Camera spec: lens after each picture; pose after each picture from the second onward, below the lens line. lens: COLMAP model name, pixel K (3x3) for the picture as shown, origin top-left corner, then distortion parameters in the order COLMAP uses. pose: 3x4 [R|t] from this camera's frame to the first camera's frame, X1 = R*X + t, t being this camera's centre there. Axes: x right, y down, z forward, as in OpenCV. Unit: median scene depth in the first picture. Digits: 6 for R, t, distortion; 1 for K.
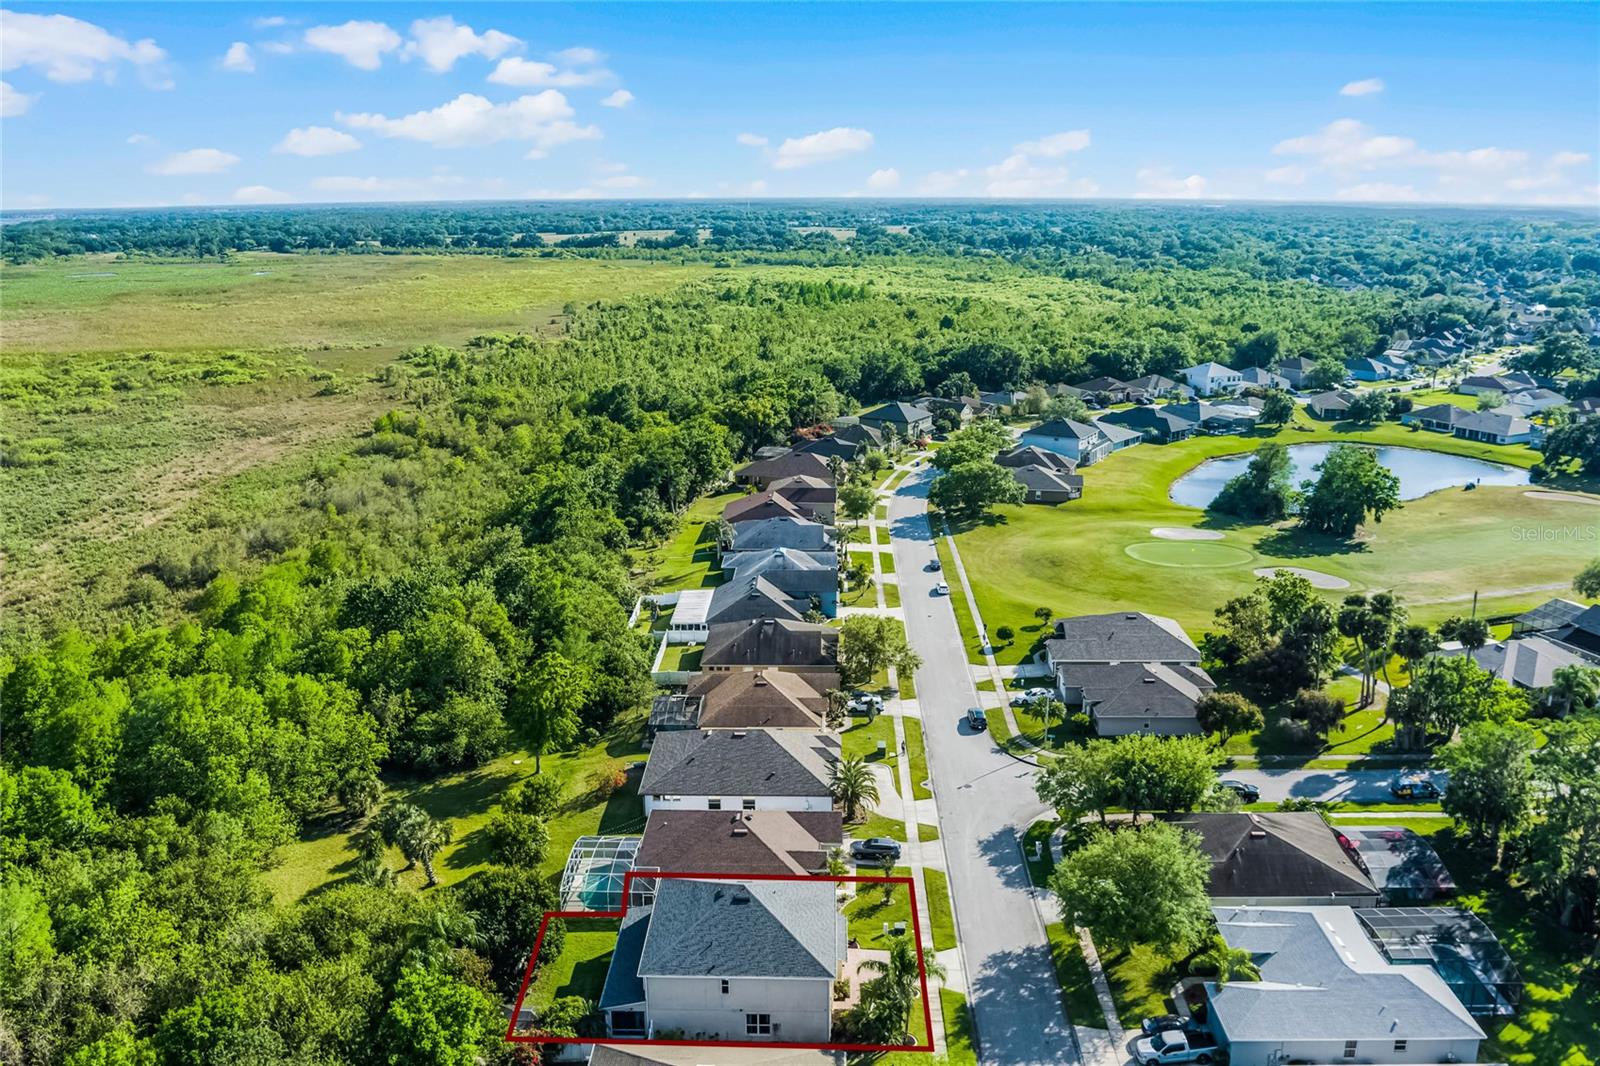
lens RADIAL K [[1269.2, 0, 800.0], [0, 1269.2, 533.0], [0, 0, 1]] dist [-0.071404, 0.015629]
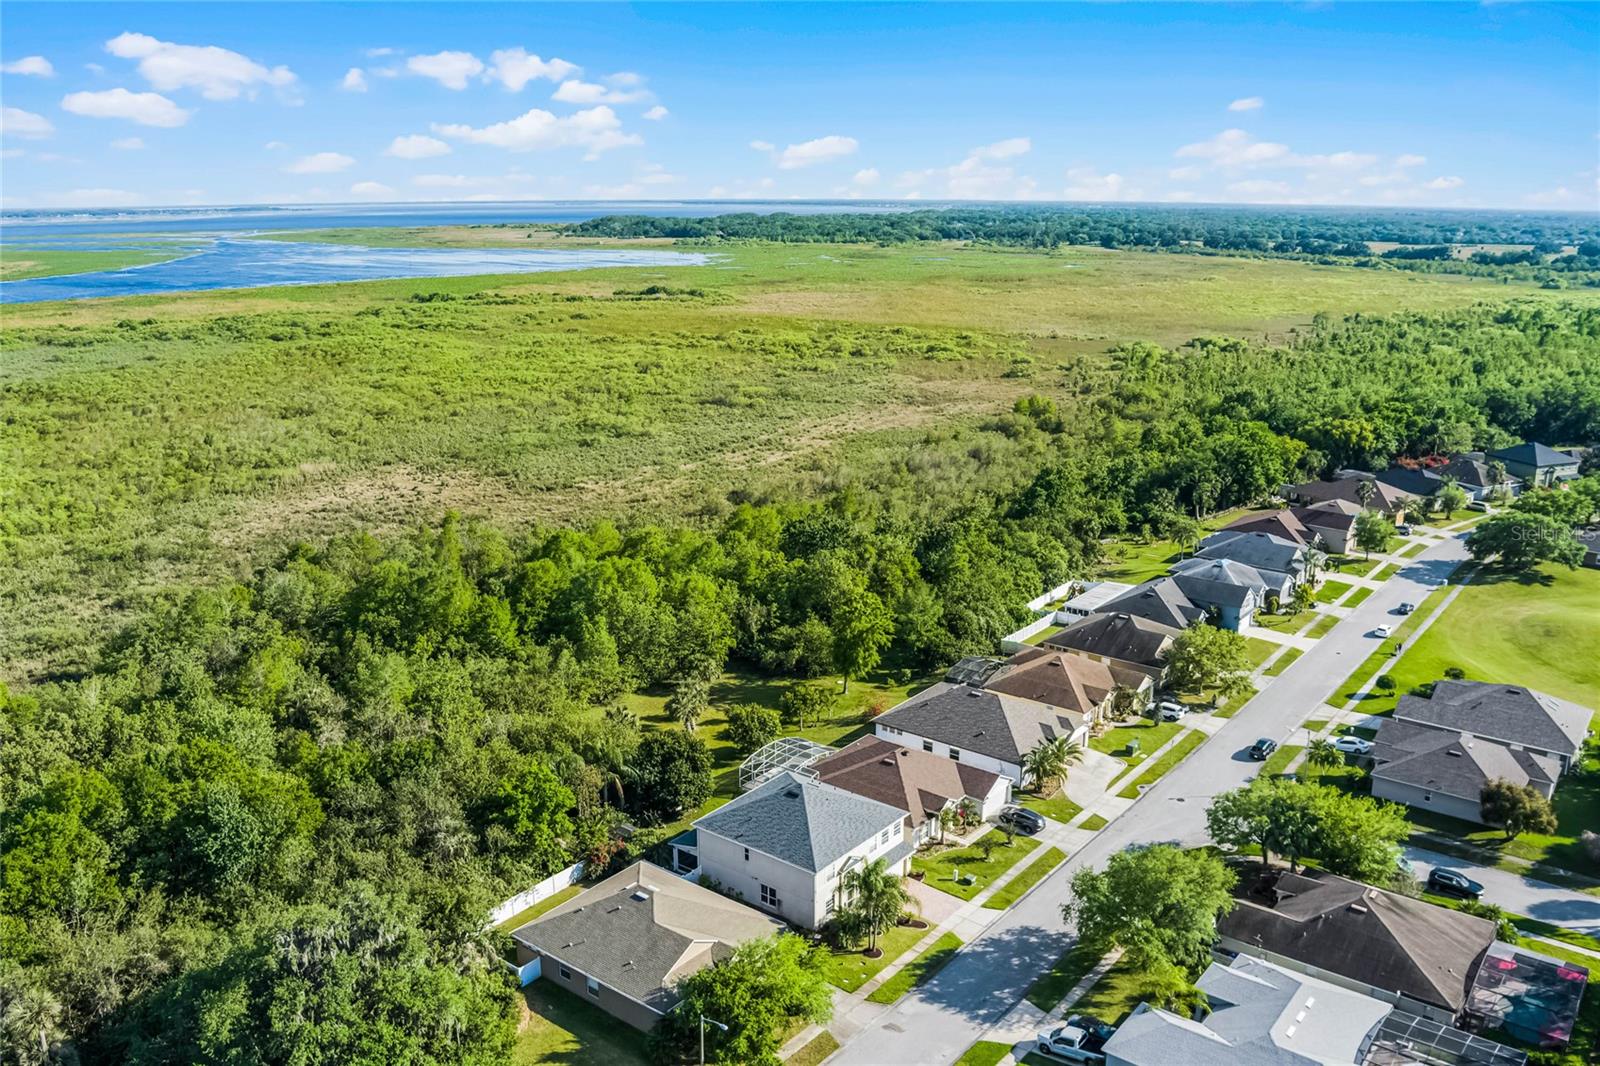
lens RADIAL K [[1269.2, 0, 800.0], [0, 1269.2, 533.0], [0, 0, 1]] dist [-0.071404, 0.015629]
pose [[0.809861, 0.158440, -0.564820, 0.204352], [-0.158968, 0.986083, 0.048675, -0.002538], [0.564671, 0.050368, 0.823777, 0.007661]]
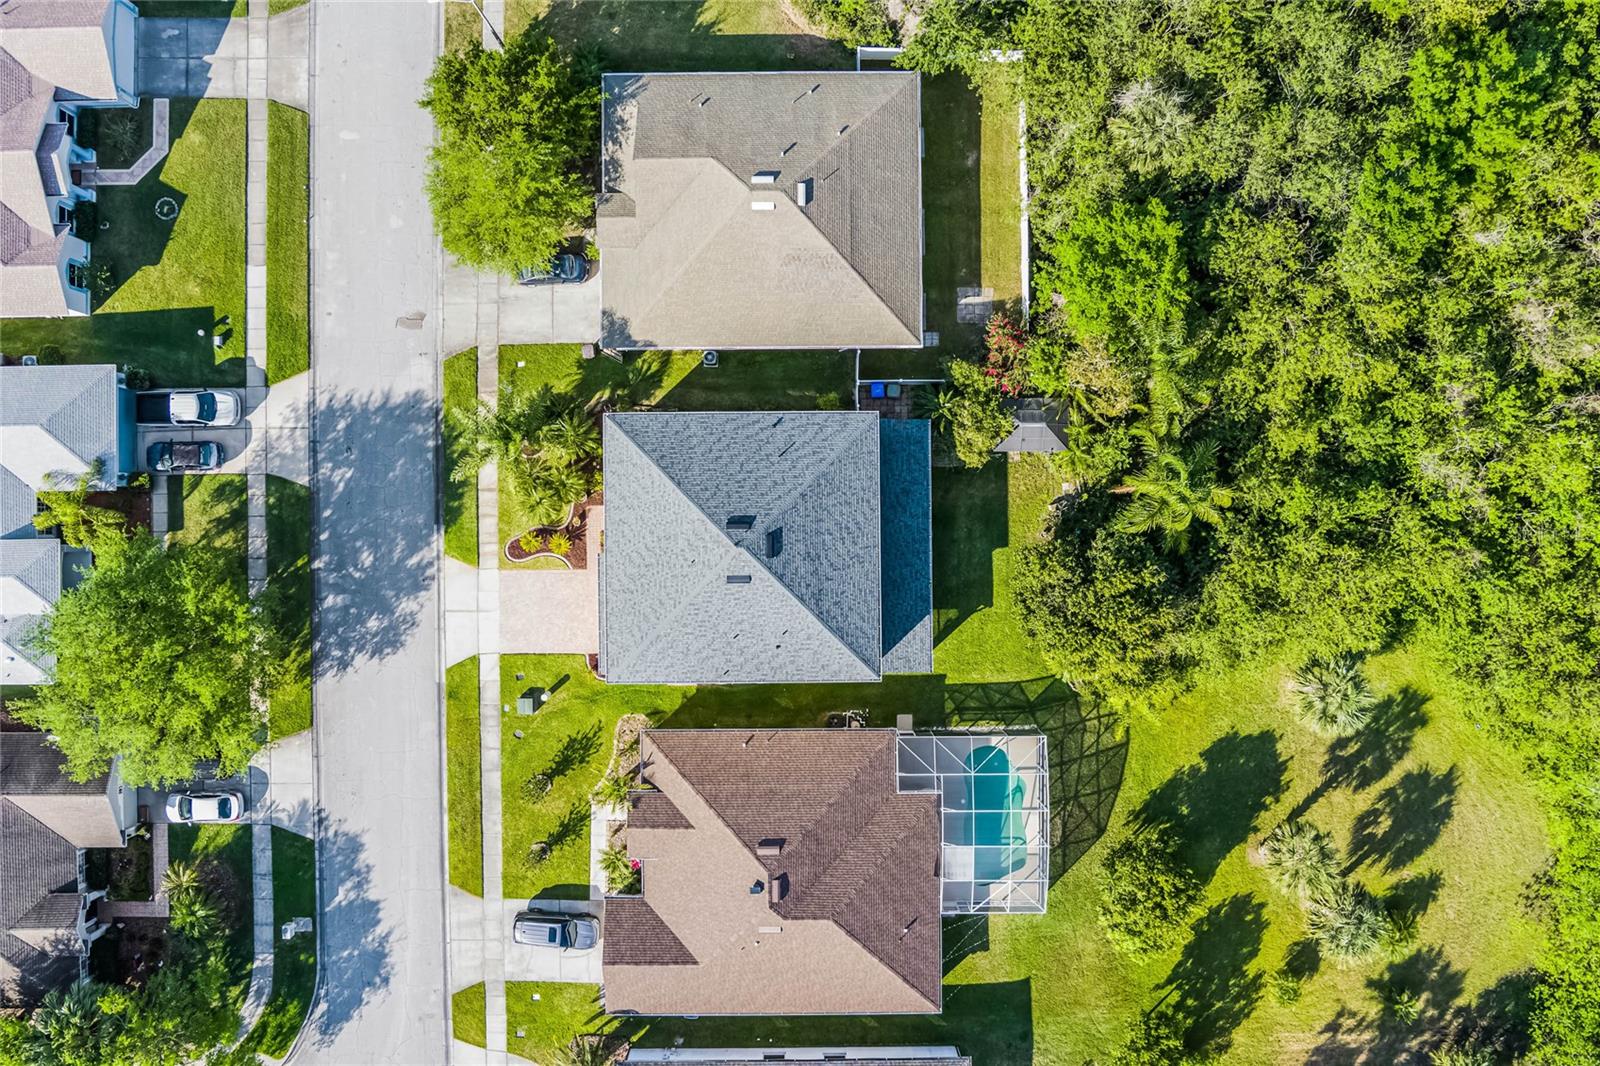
lens RADIAL K [[1269.2, 0, 800.0], [0, 1269.2, 533.0], [0, 0, 1]] dist [-0.071404, 0.015629]
pose [[-0.998886, 0.046649, 0.007097, -0.028786], [-0.004006, -0.233712, 0.972298, -0.123359], [0.047016, 0.971186, 0.233638, 0.298512]]
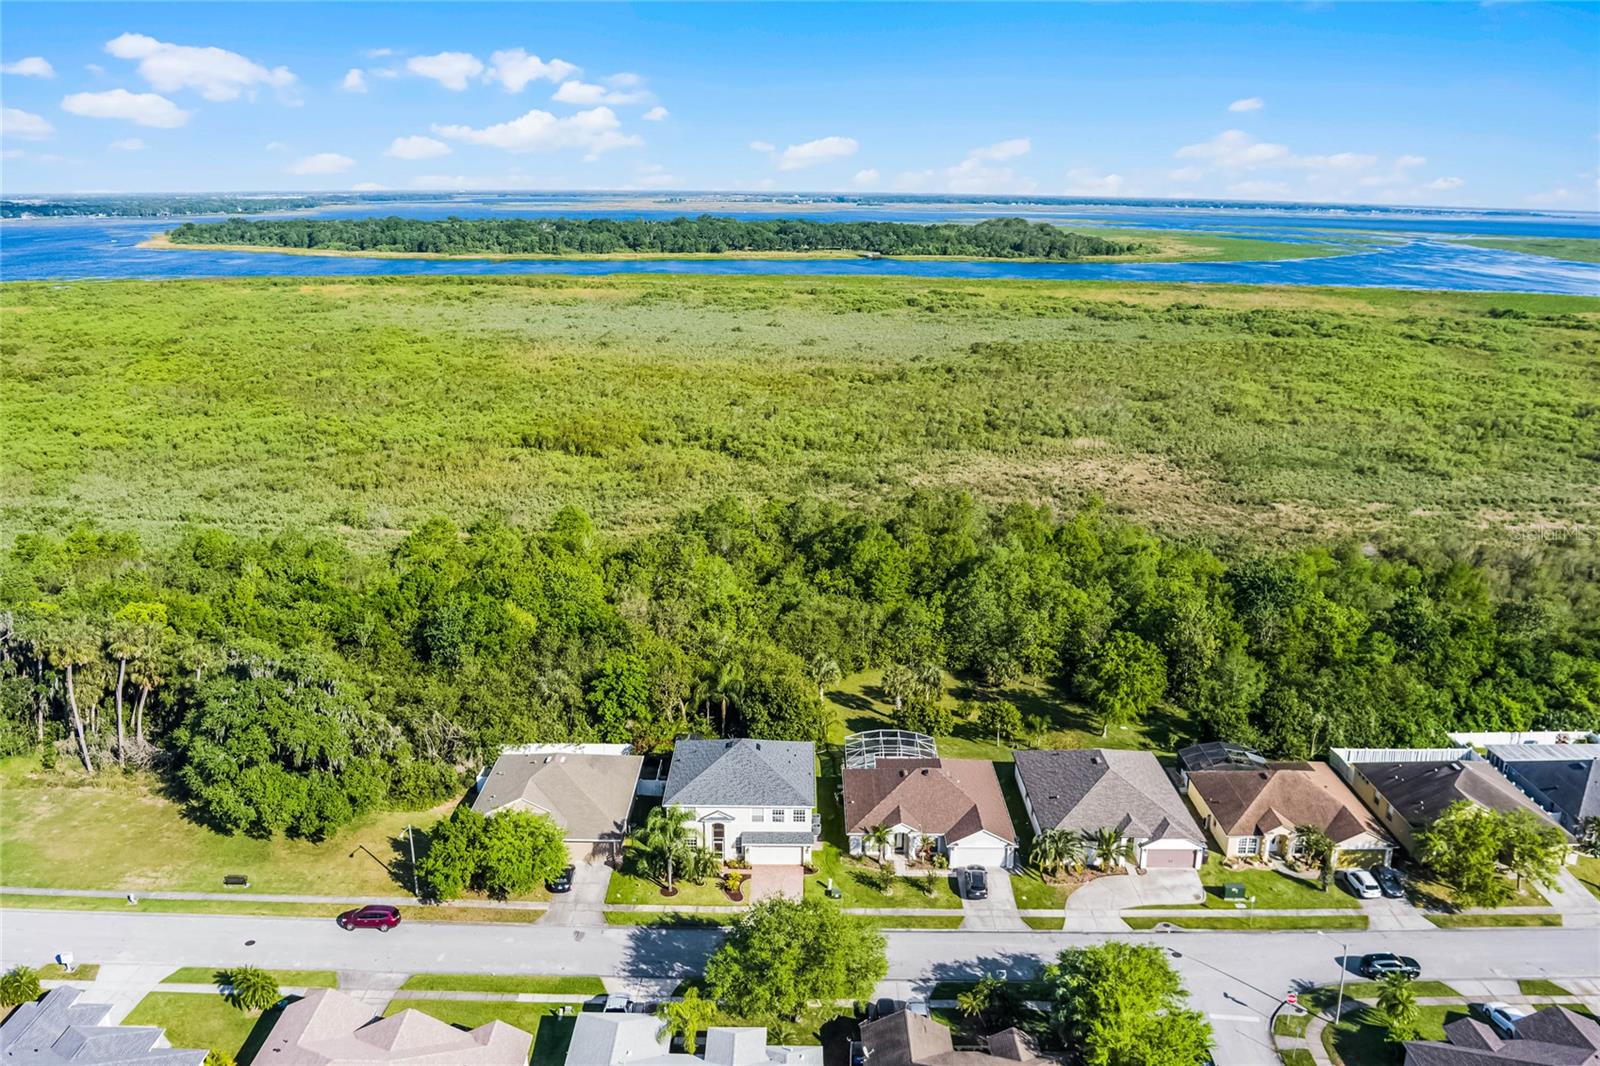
lens RADIAL K [[1269.2, 0, 800.0], [0, 1269.2, 533.0], [0, 0, 1]] dist [-0.071404, 0.015629]
pose [[0.049327, 0.272213, -0.960972, 0.391571], [-0.275699, 0.928472, 0.248855, -0.083927], [0.959977, 0.252664, 0.120848, 0.301460]]
